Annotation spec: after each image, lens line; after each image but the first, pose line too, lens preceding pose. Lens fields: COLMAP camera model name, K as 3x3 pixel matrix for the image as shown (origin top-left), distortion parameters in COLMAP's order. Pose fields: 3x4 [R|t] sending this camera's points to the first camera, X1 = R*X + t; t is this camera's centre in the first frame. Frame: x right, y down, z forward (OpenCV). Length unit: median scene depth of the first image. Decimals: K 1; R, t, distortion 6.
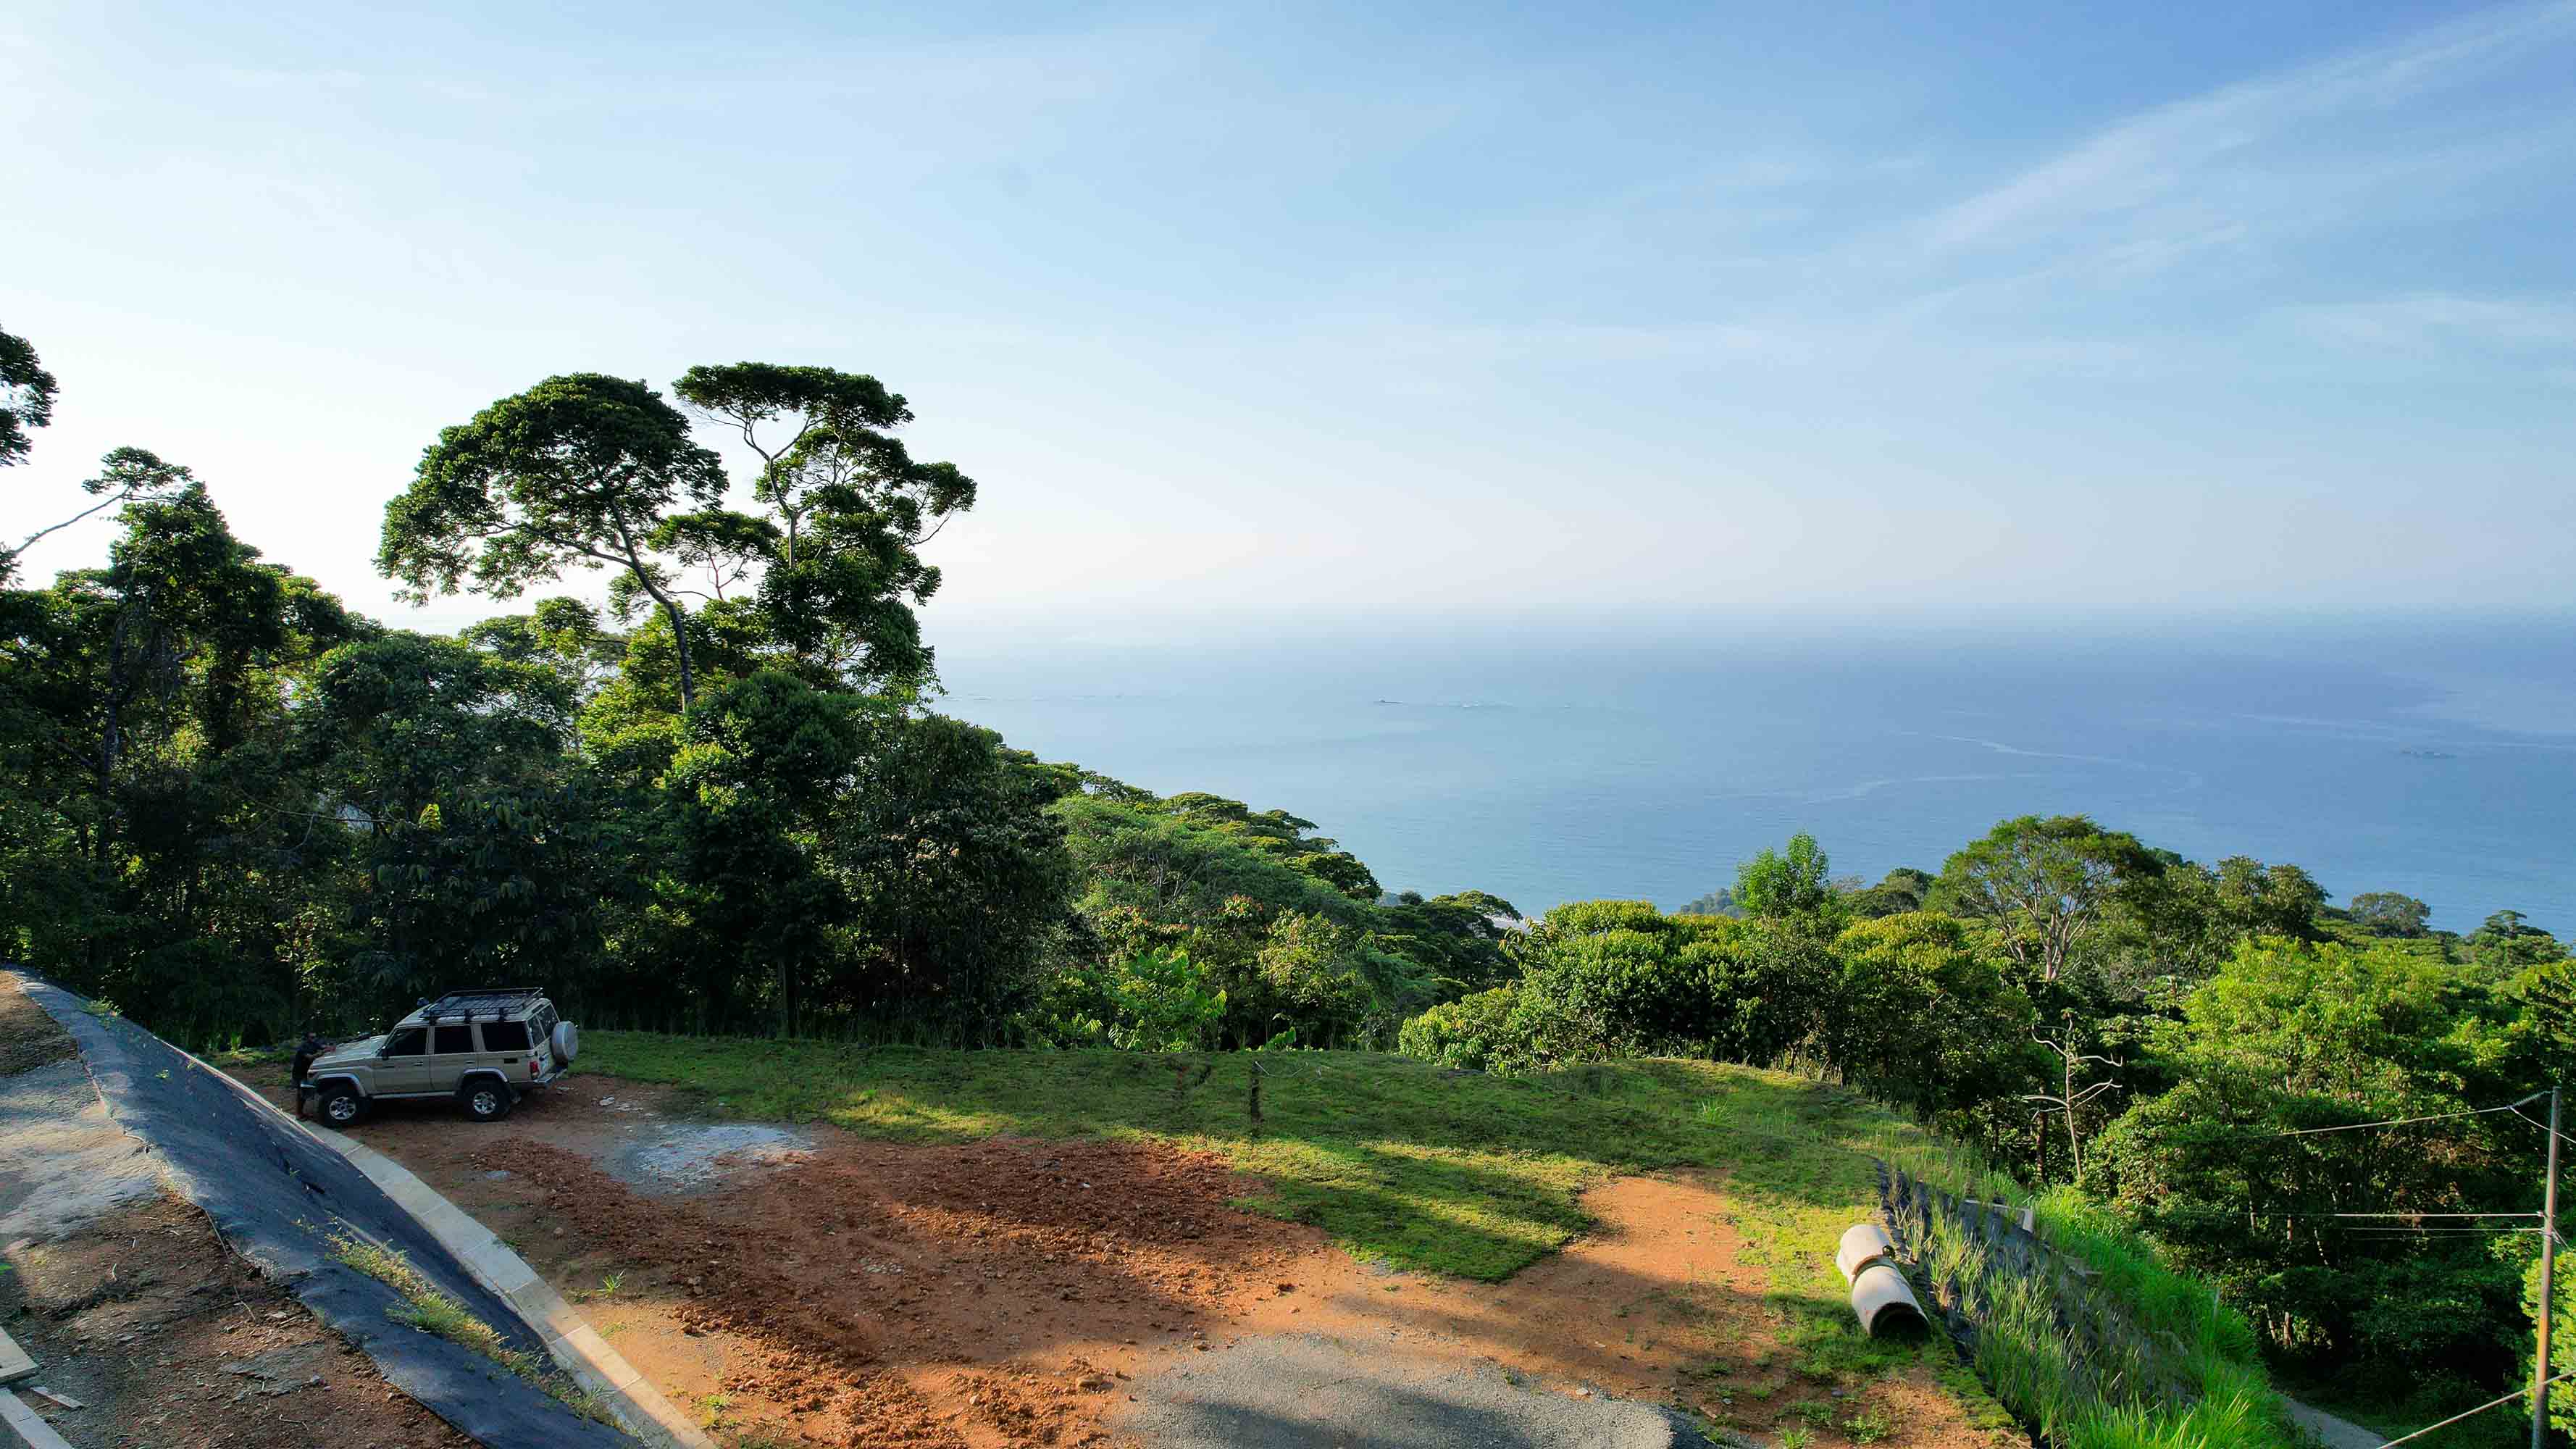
lens RADIAL K [[1657.0, 0, 1231.9], [0, 1657.0, 688.3], [0, 0, 1]] dist [-0.037571, 0.000557]
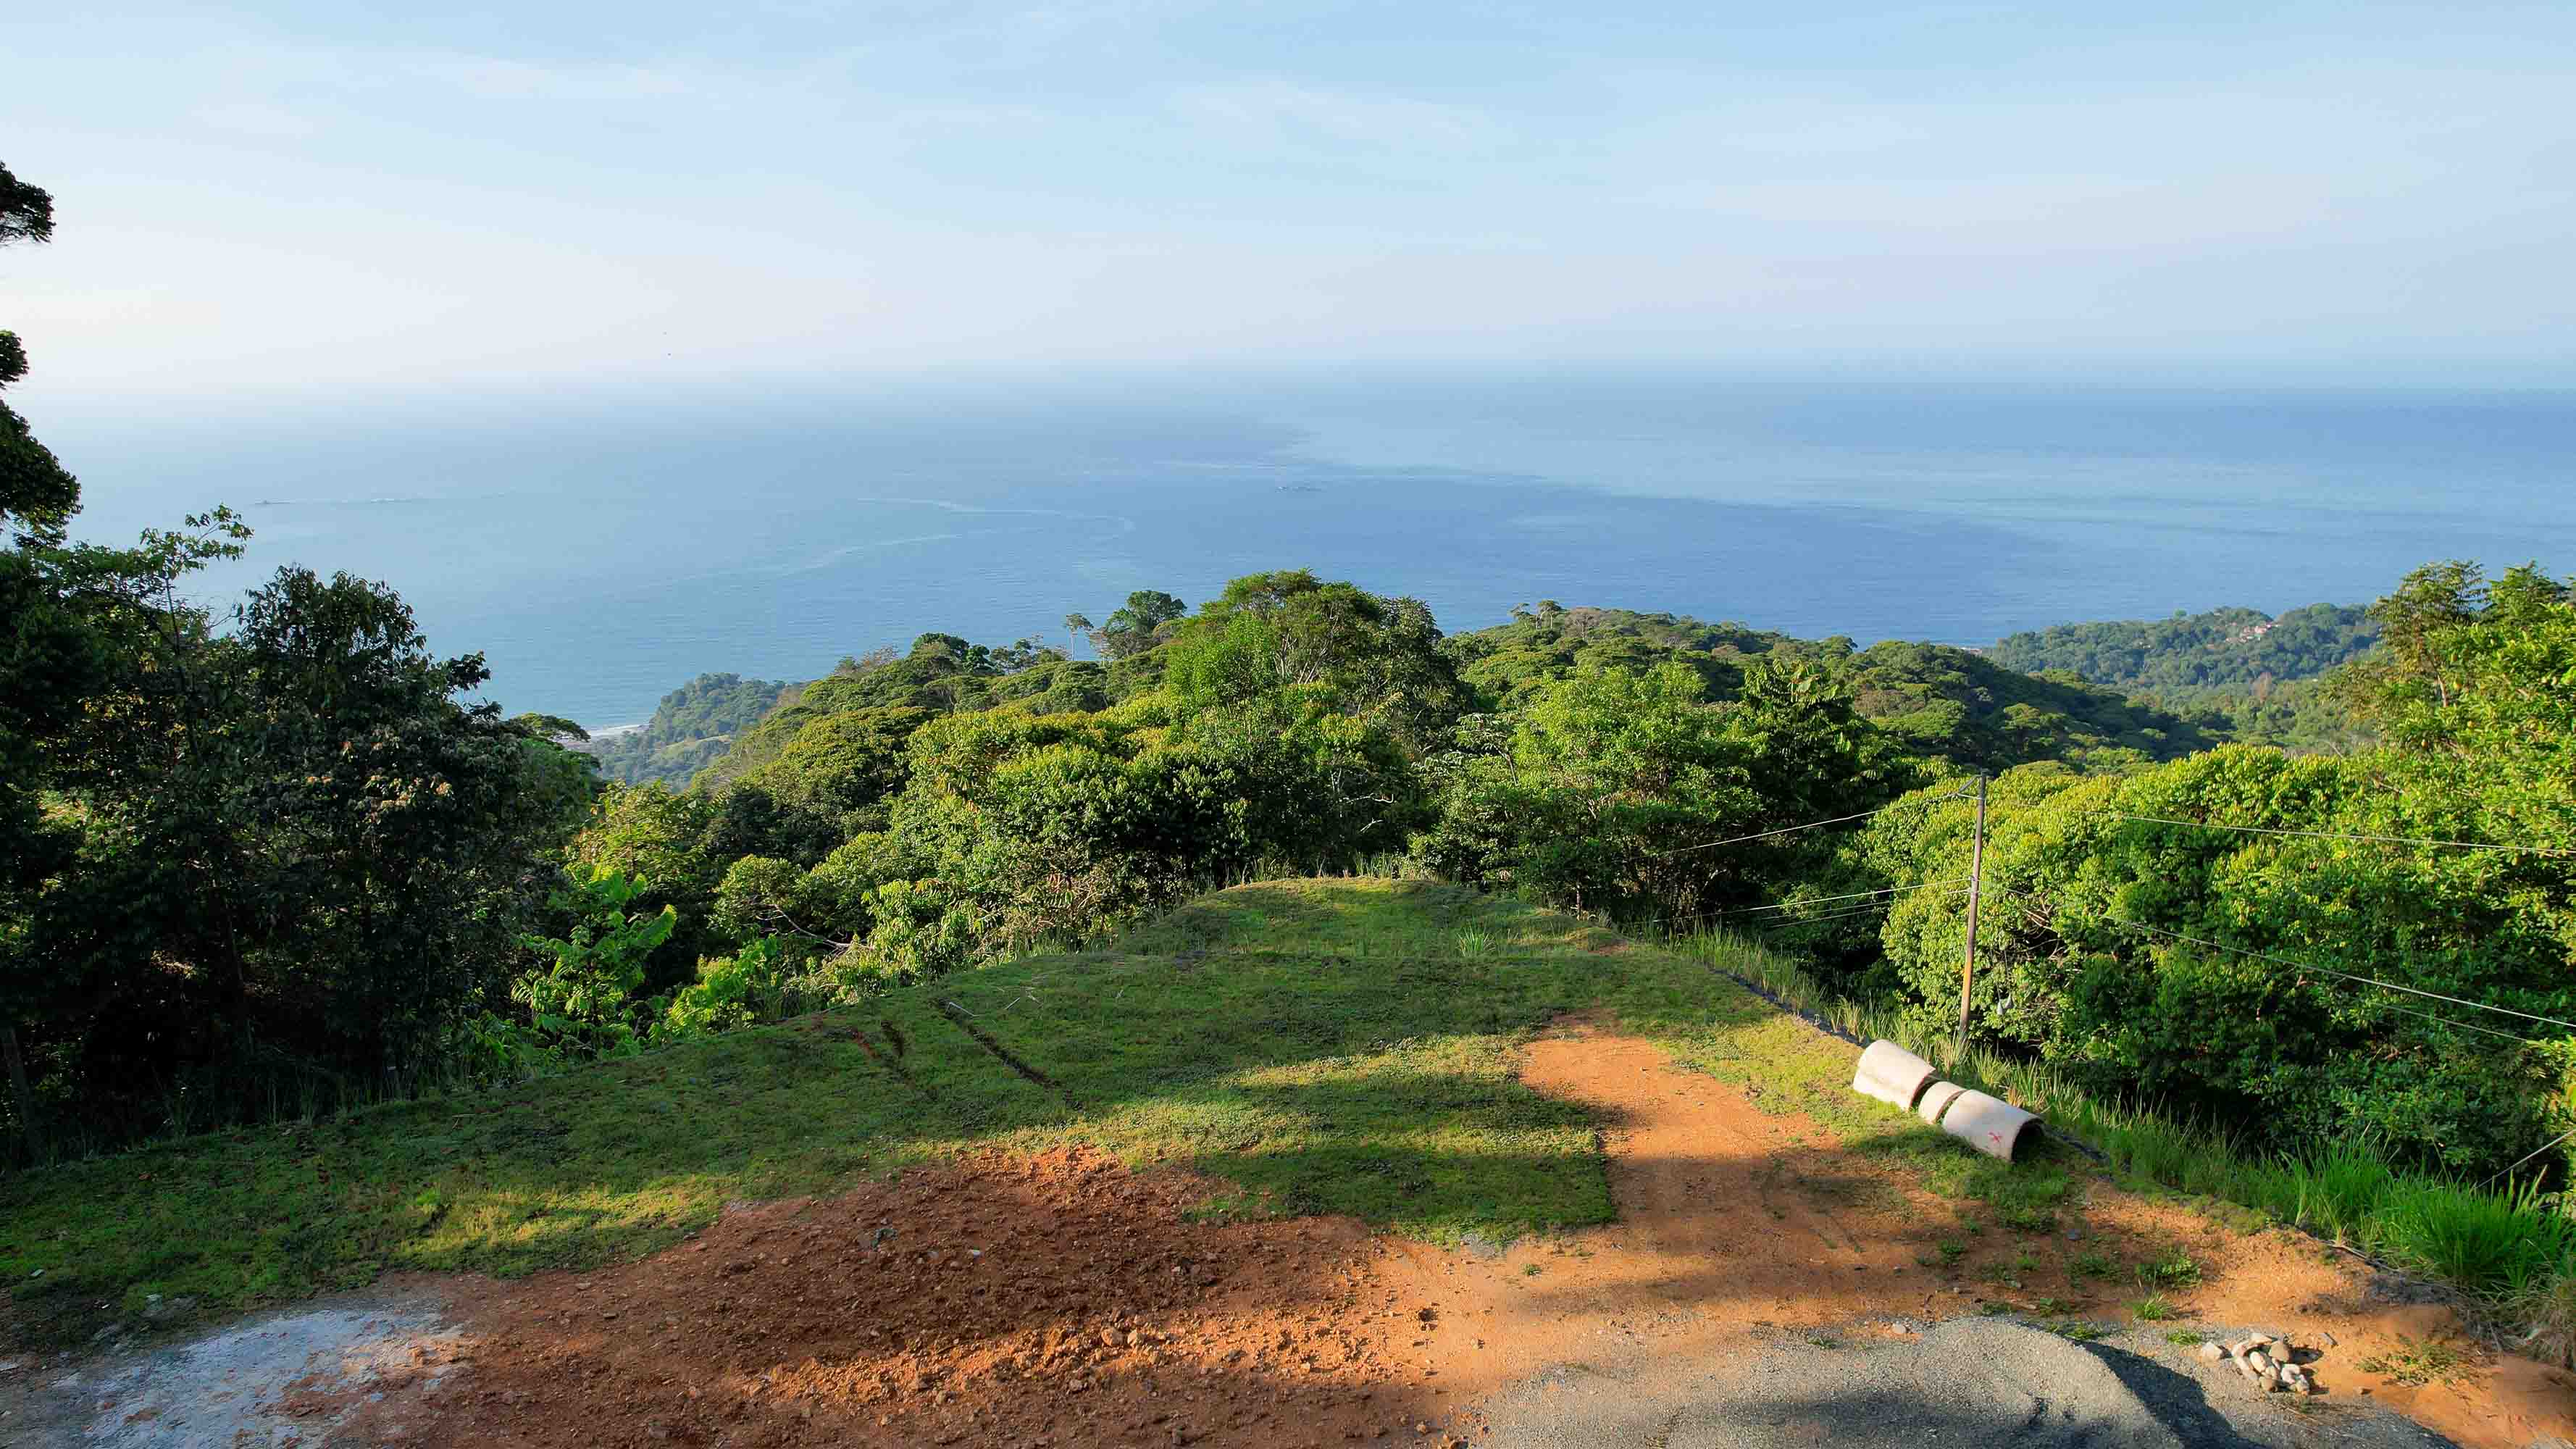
lens RADIAL K [[1706.2, 0, 1261.8], [0, 1706.2, 722.1], [0, 0, 1]] dist [-0.078640, 0.082202]
pose [[0.807550, -0.137810, 0.573473, -0.210874], [0.049067, 0.984646, 0.167524, -0.013171], [-0.587755, -0.107146, 0.801913, 0.233214]]
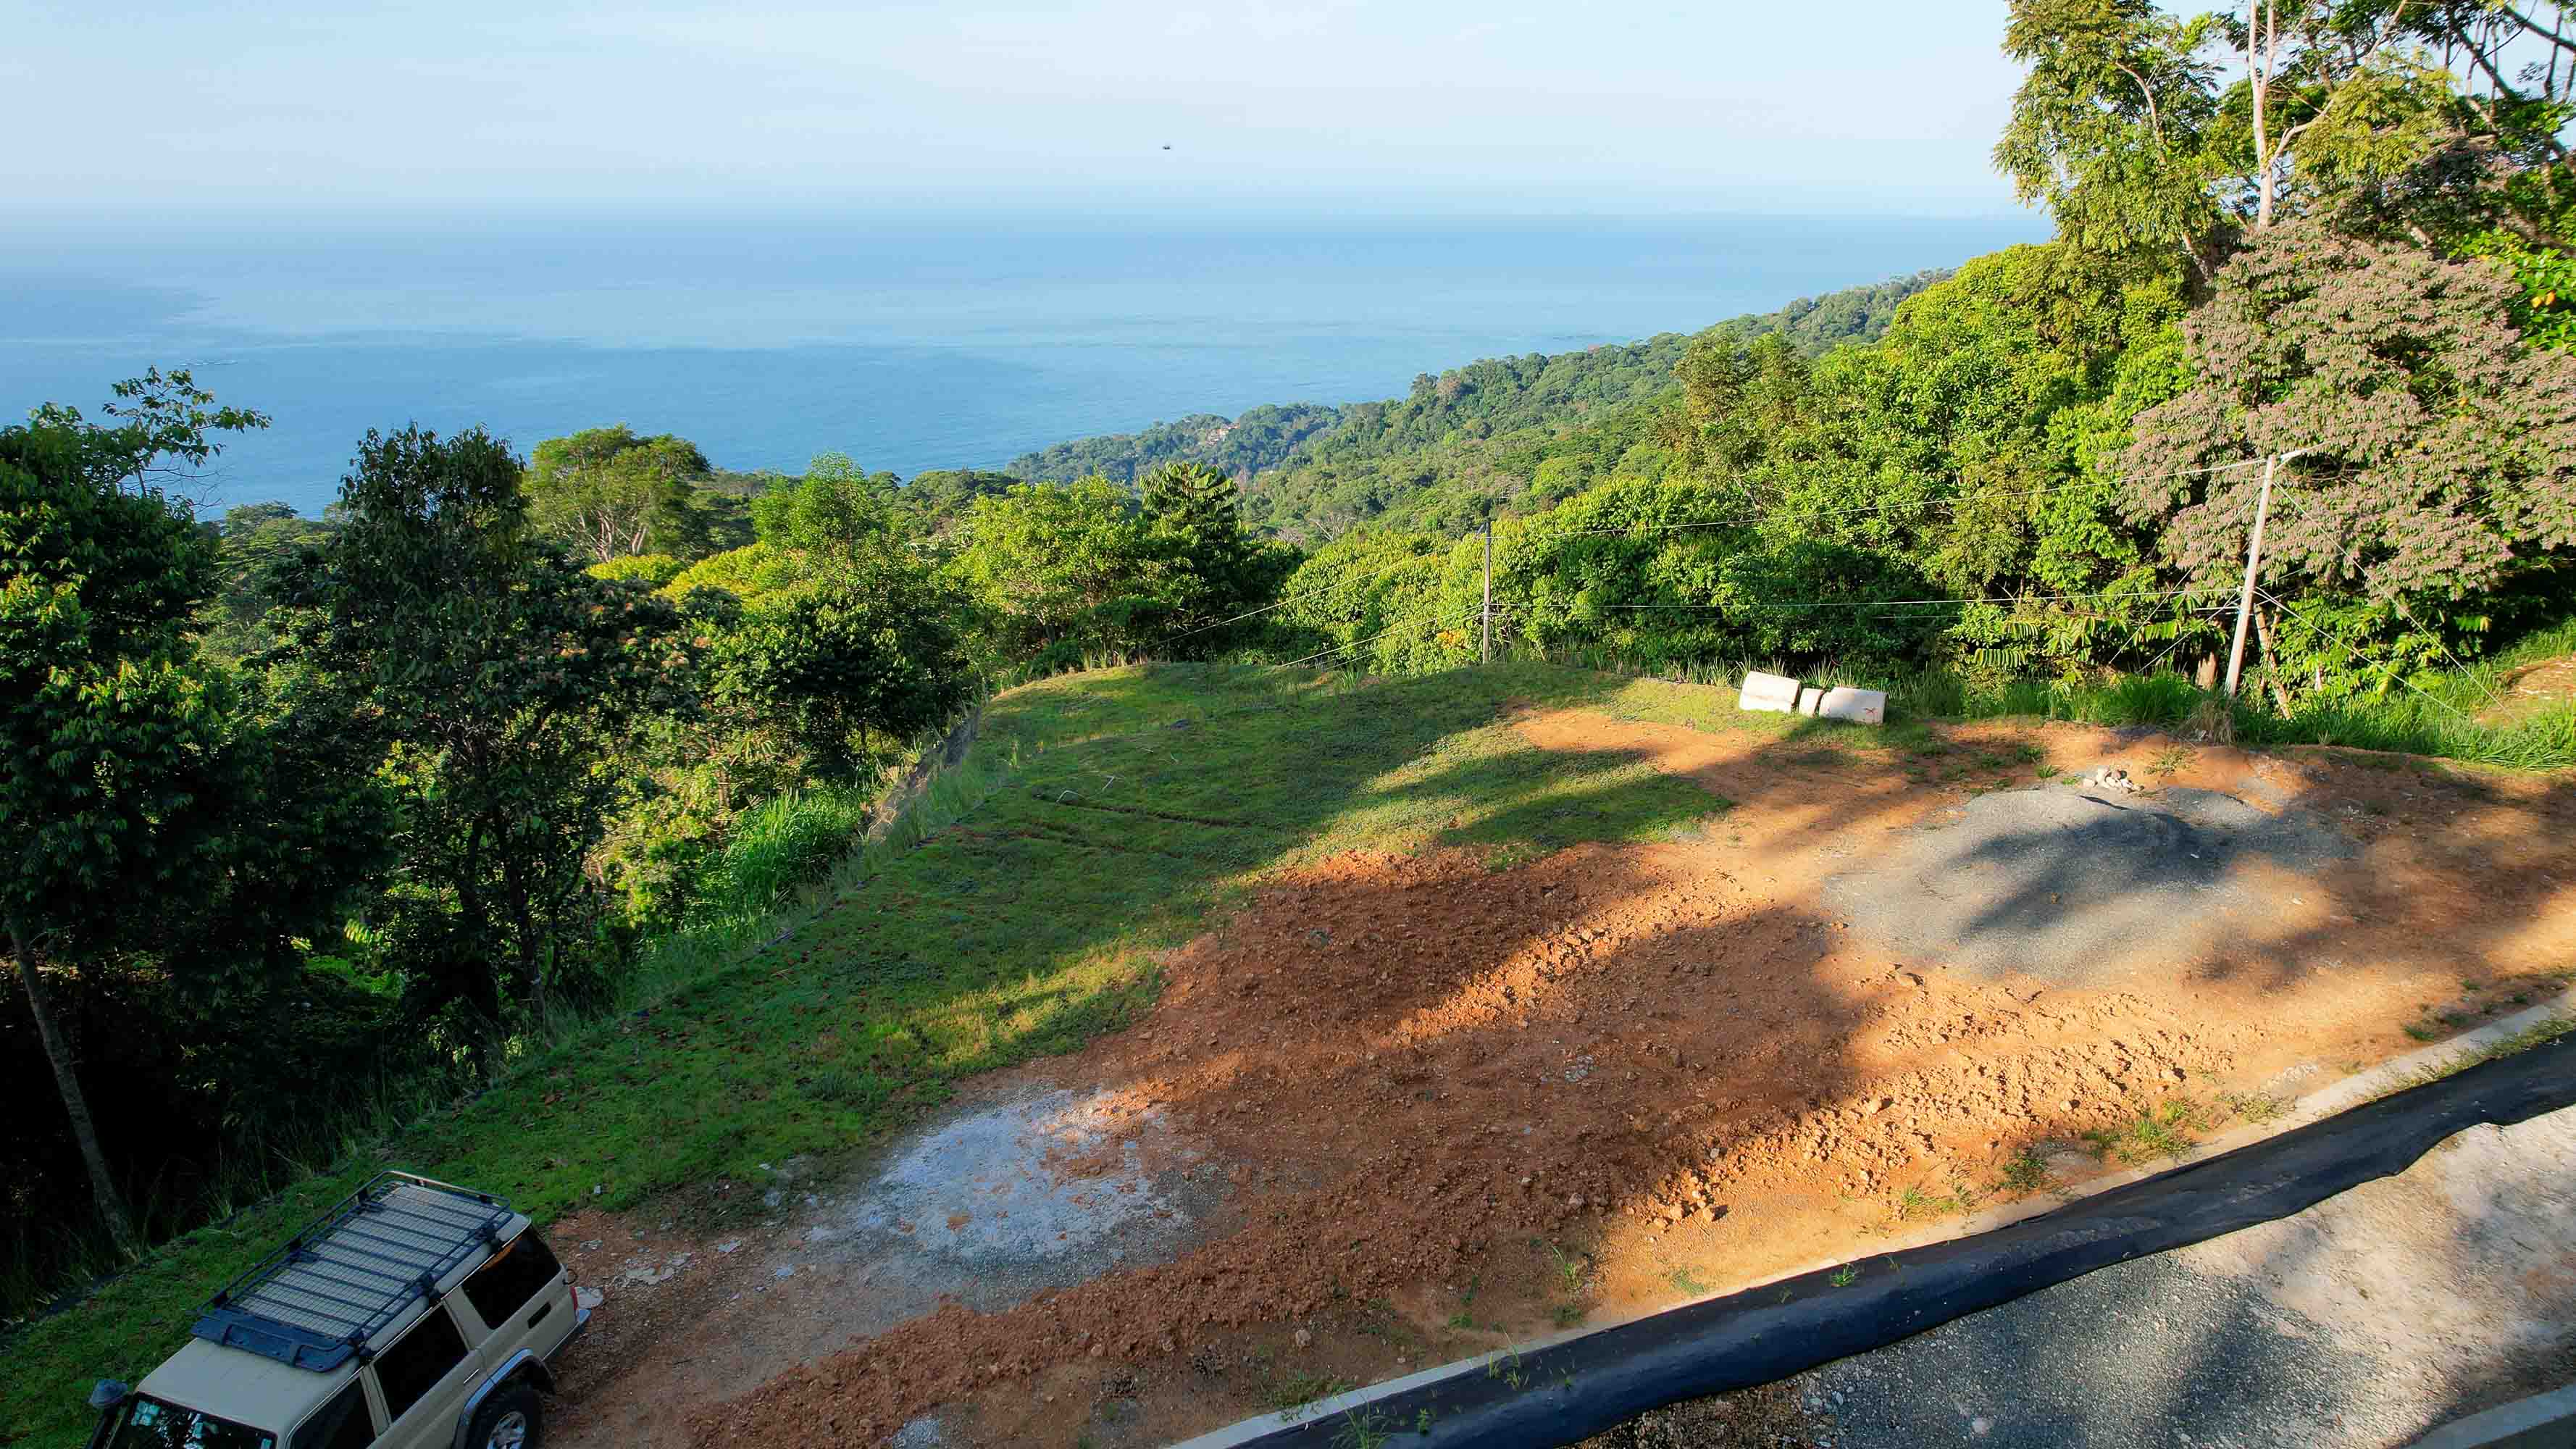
lens RADIAL K [[1703.1, 0, 1288.0], [0, 1703.1, 724.5], [0, 0, 1]] dist [-0.030919, 0.003133]
pose [[0.334067, -0.296351, 0.894749, -0.488583], [0.069148, 0.954434, 0.290301, -0.026533], [-0.940010, -0.035110, 0.339337, 0.447626]]
